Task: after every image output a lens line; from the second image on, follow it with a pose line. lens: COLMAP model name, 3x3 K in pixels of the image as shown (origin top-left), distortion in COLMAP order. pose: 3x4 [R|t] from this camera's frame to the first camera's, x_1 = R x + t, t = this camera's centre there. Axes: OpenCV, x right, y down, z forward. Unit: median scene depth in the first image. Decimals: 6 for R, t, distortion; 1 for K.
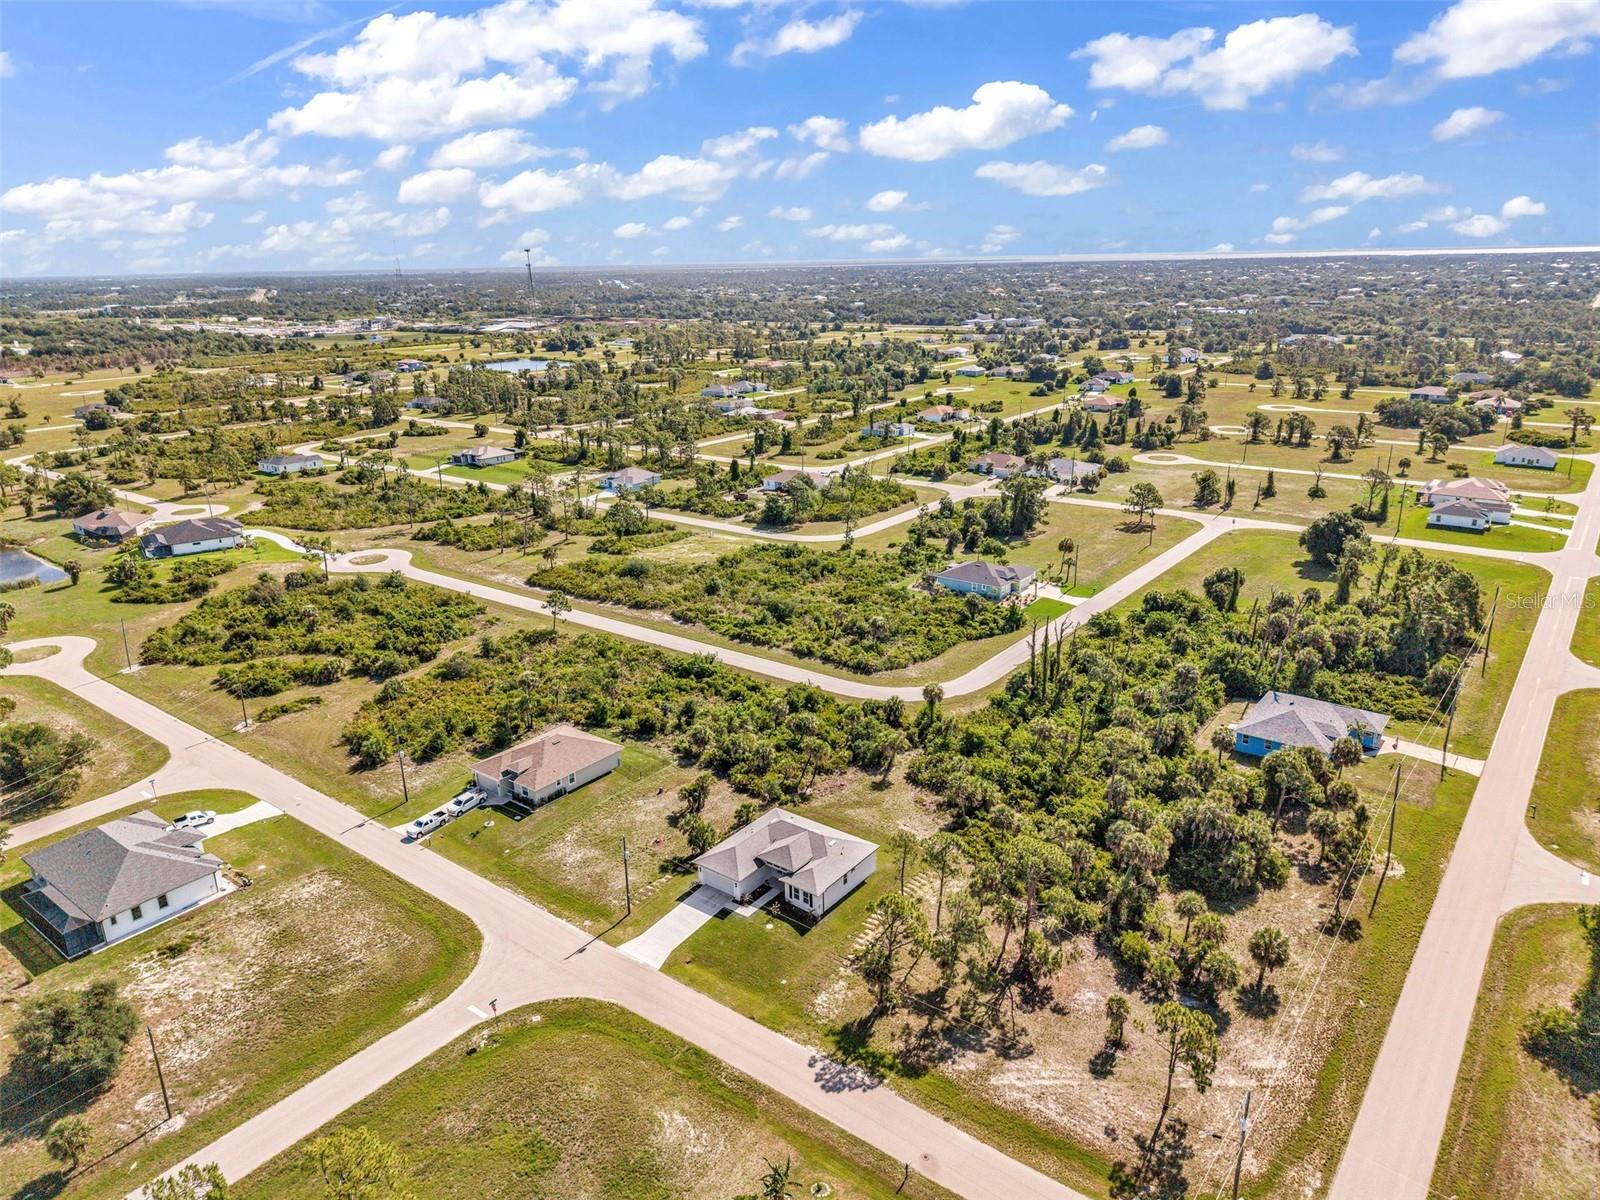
lens RADIAL K [[1067.6, 0, 799.5], [0, 1067.6, 597.9], [0, 0, 1]] dist [0.038830, -0.038915]
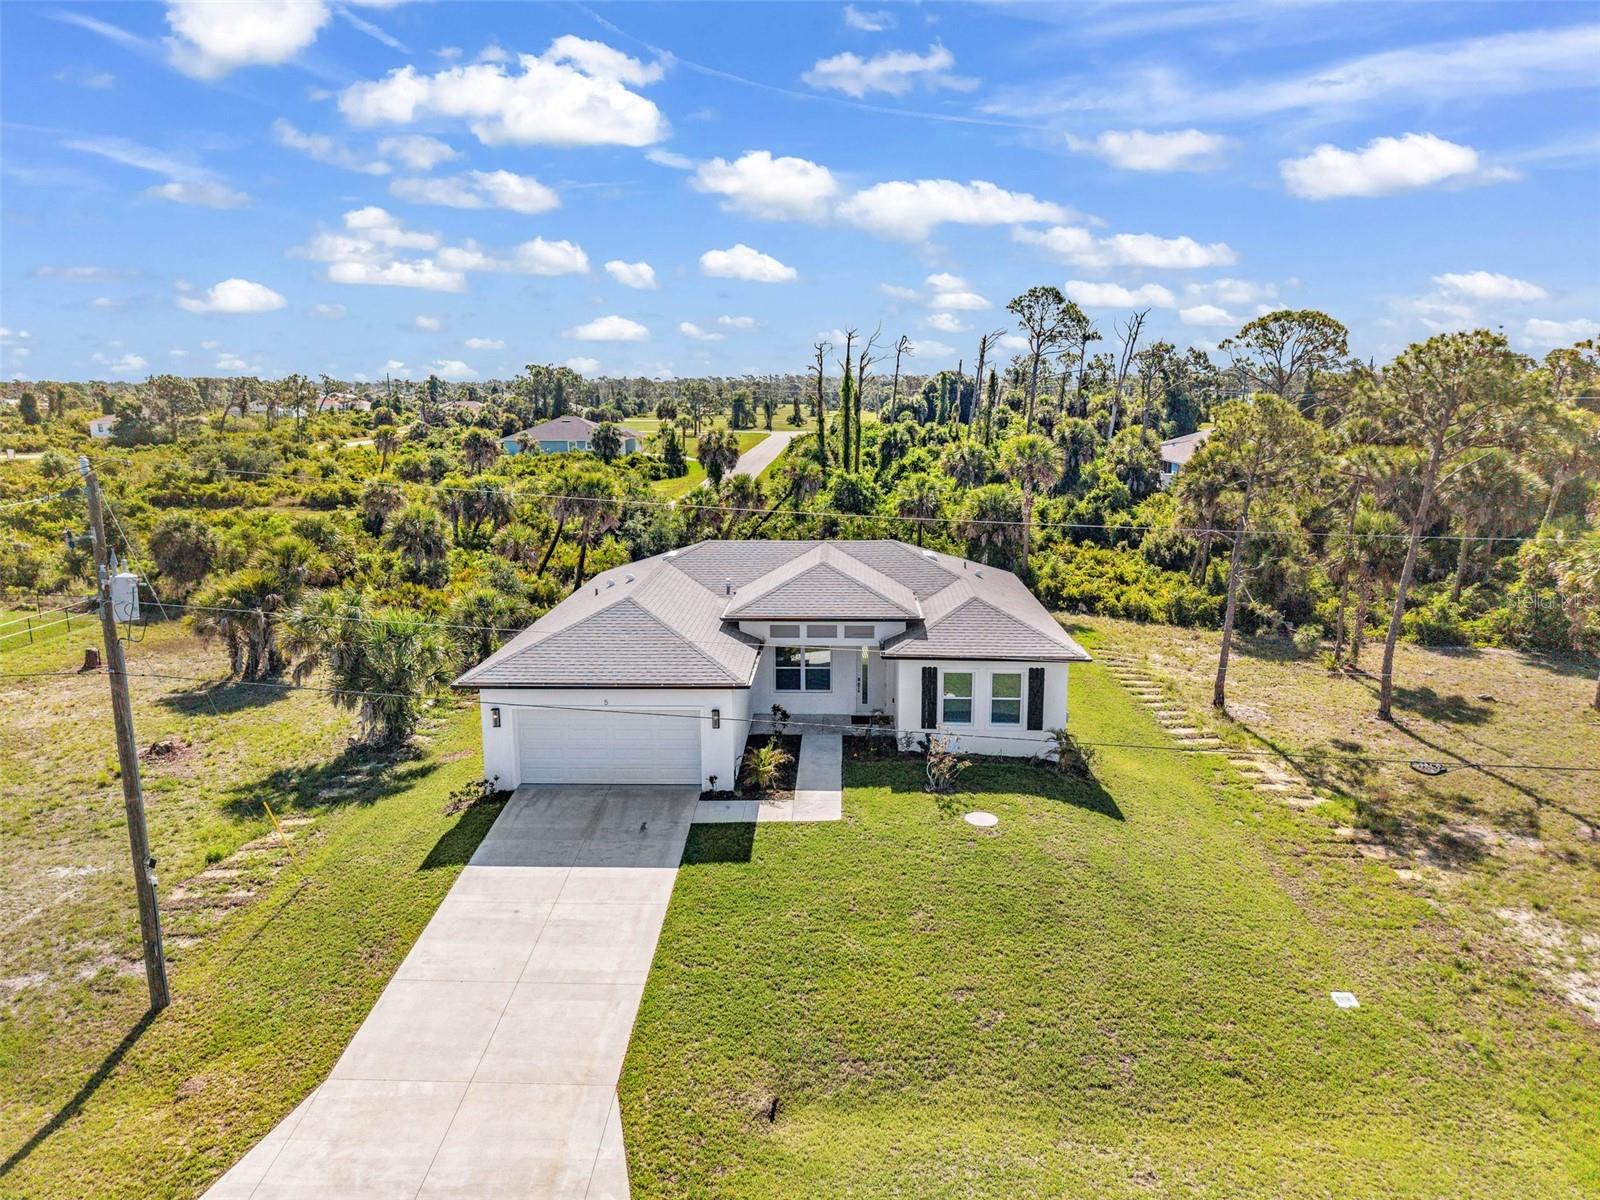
lens RADIAL K [[1067.6, 0, 798.2], [0, 1067.6, 604.4], [0, 0, 1]] dist [0.038830, -0.038915]
pose [[0.820194, -0.100611, 0.563169, -0.120188], [0.162233, 0.984907, -0.060320, 0.189187], [-0.548600, 0.140839, 0.824137, 0.584611]]
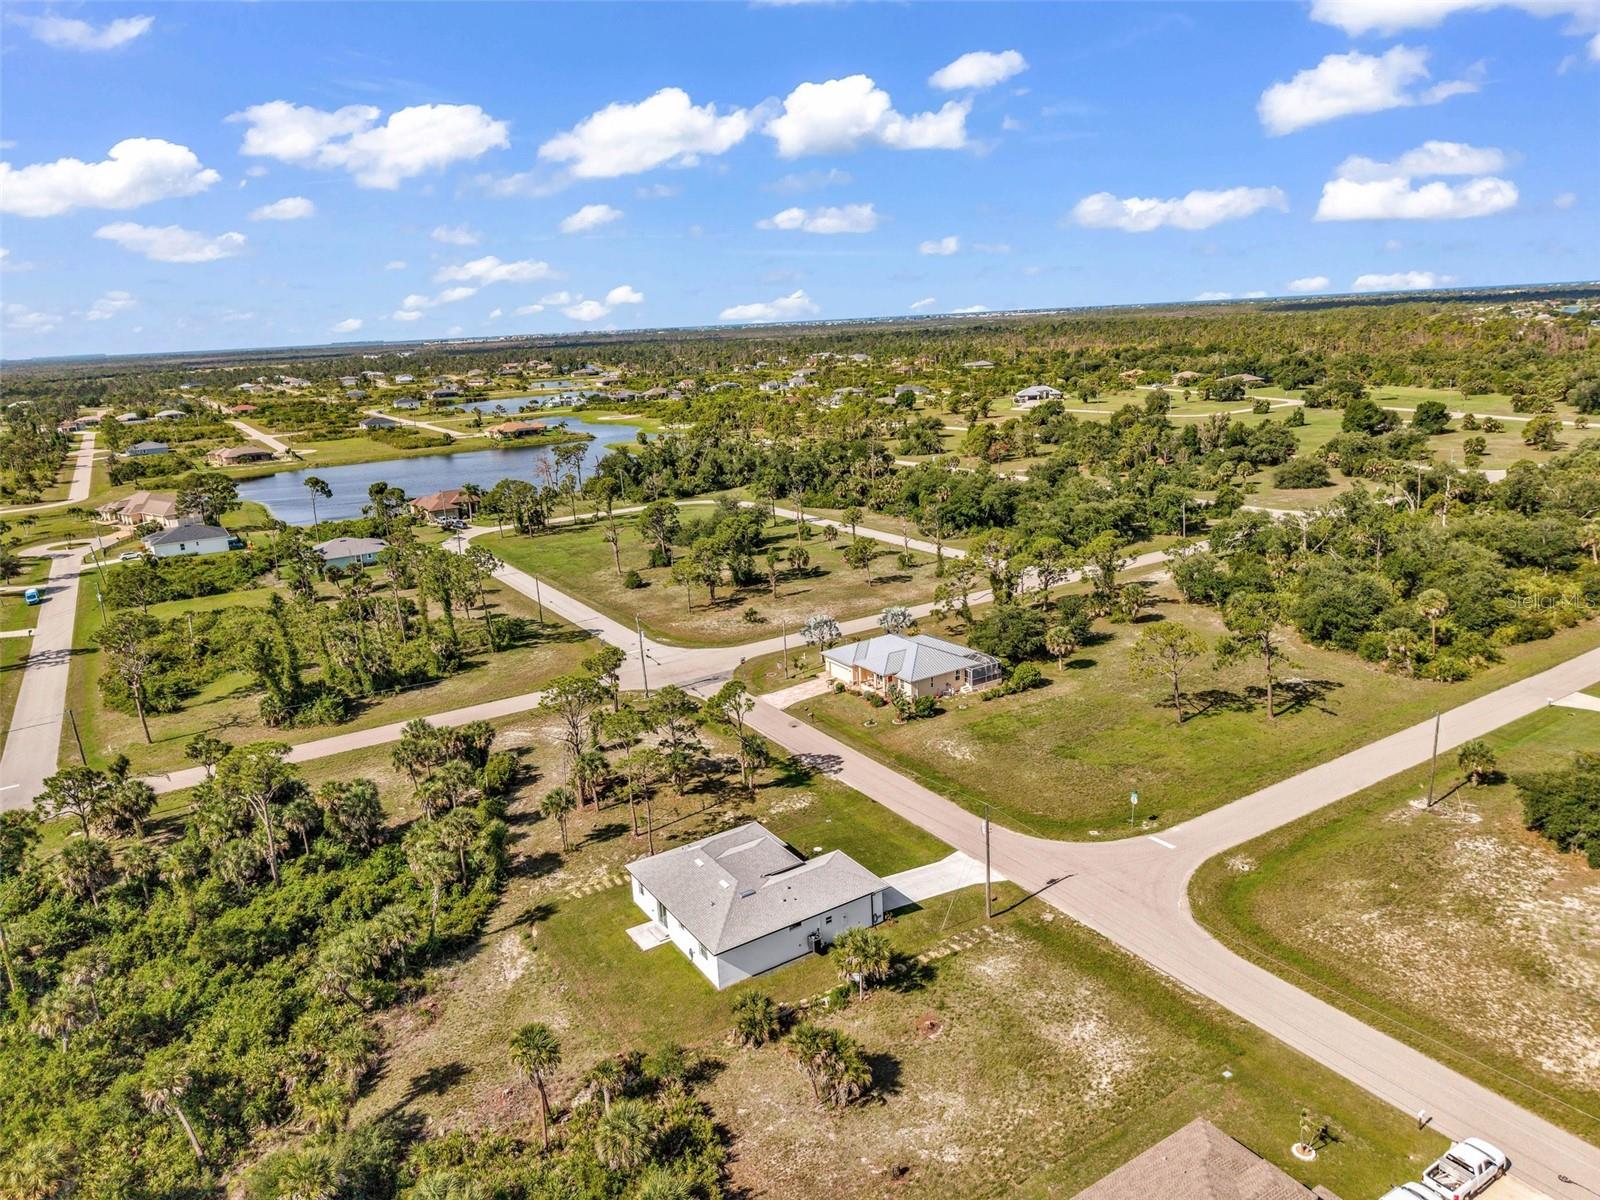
lens RADIAL K [[1067.6, 0, 798.8], [0, 1067.6, 604.6], [0, 0, 1]] dist [0.038830, -0.038915]
pose [[-0.936578, -0.026100, 0.349485, -0.205654], [0.168832, 0.840274, 0.515204, -0.191980], [-0.307110, 0.541534, -0.782576, 1.075445]]
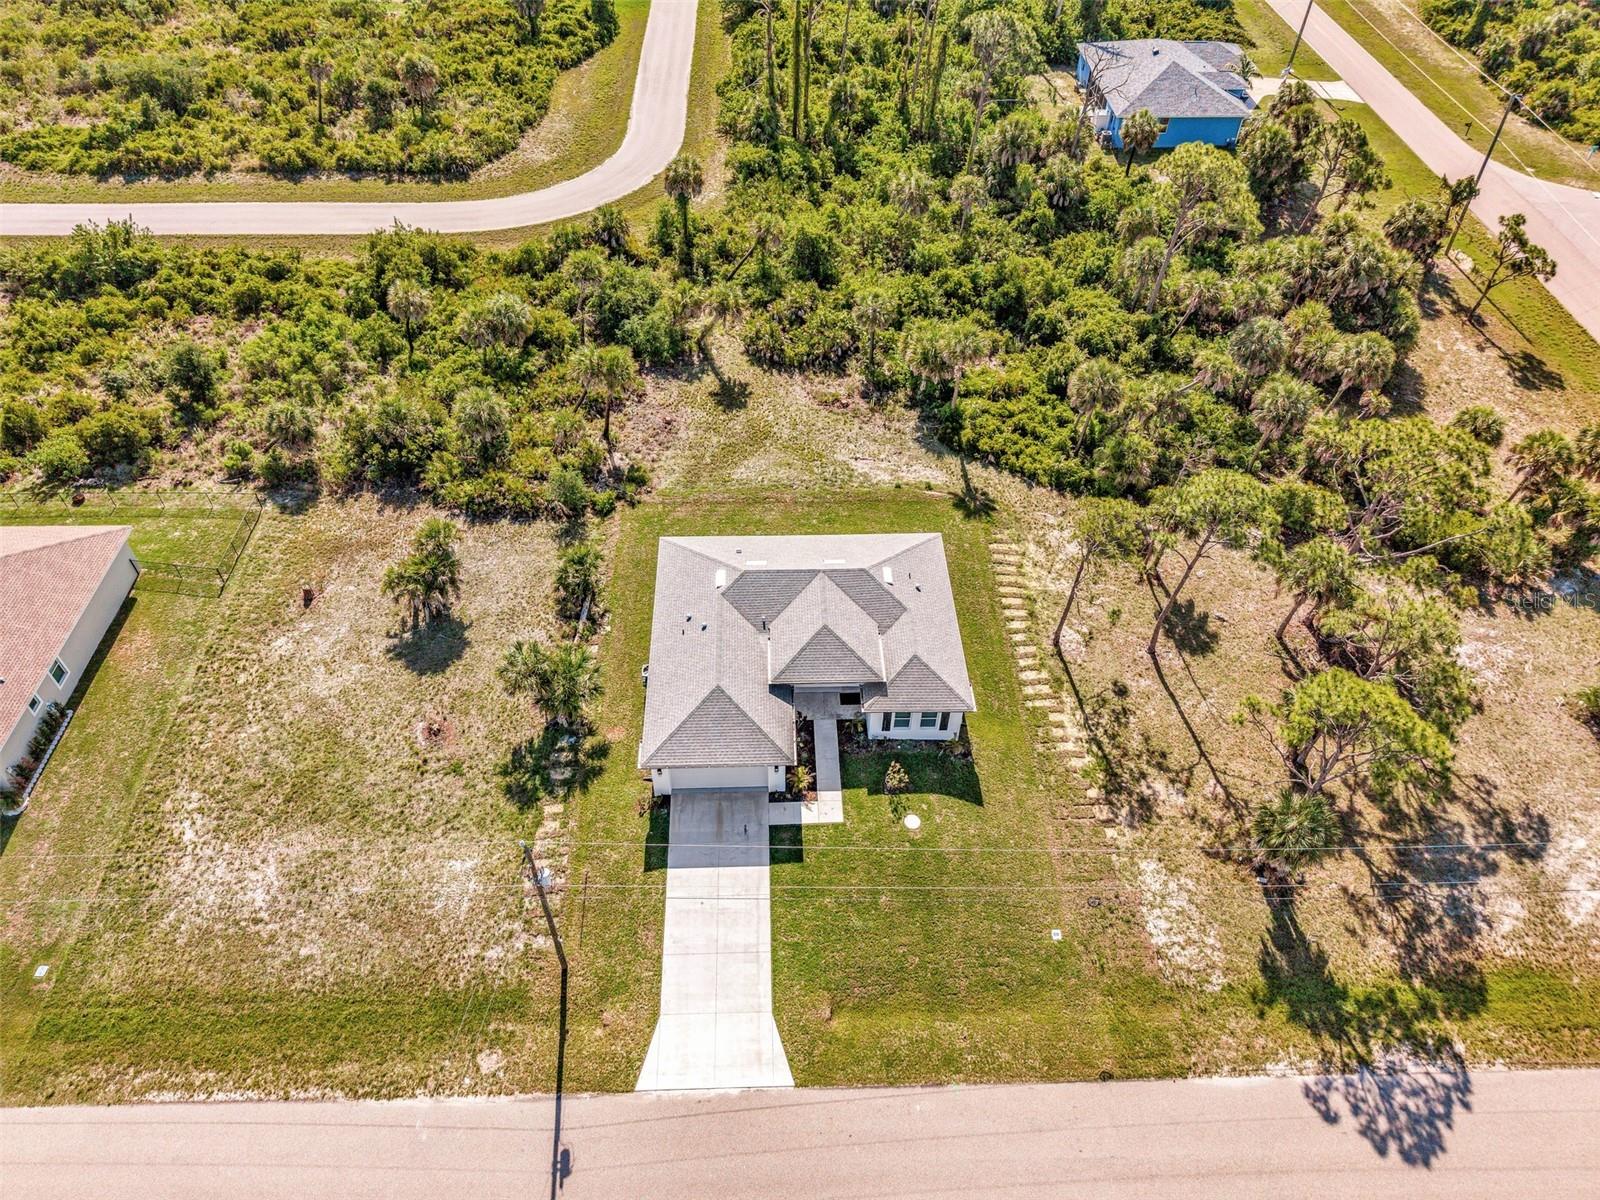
lens RADIAL K [[1067.6, 0, 797.5], [0, 1067.6, 600.9], [0, 0, 1]] dist [0.038830, -0.038915]
pose [[0.773400, -0.437566, 0.458680, -0.154960], [0.166025, 0.838123, 0.519601, -0.000179], [-0.611790, -0.325707, 0.720852, 0.519969]]
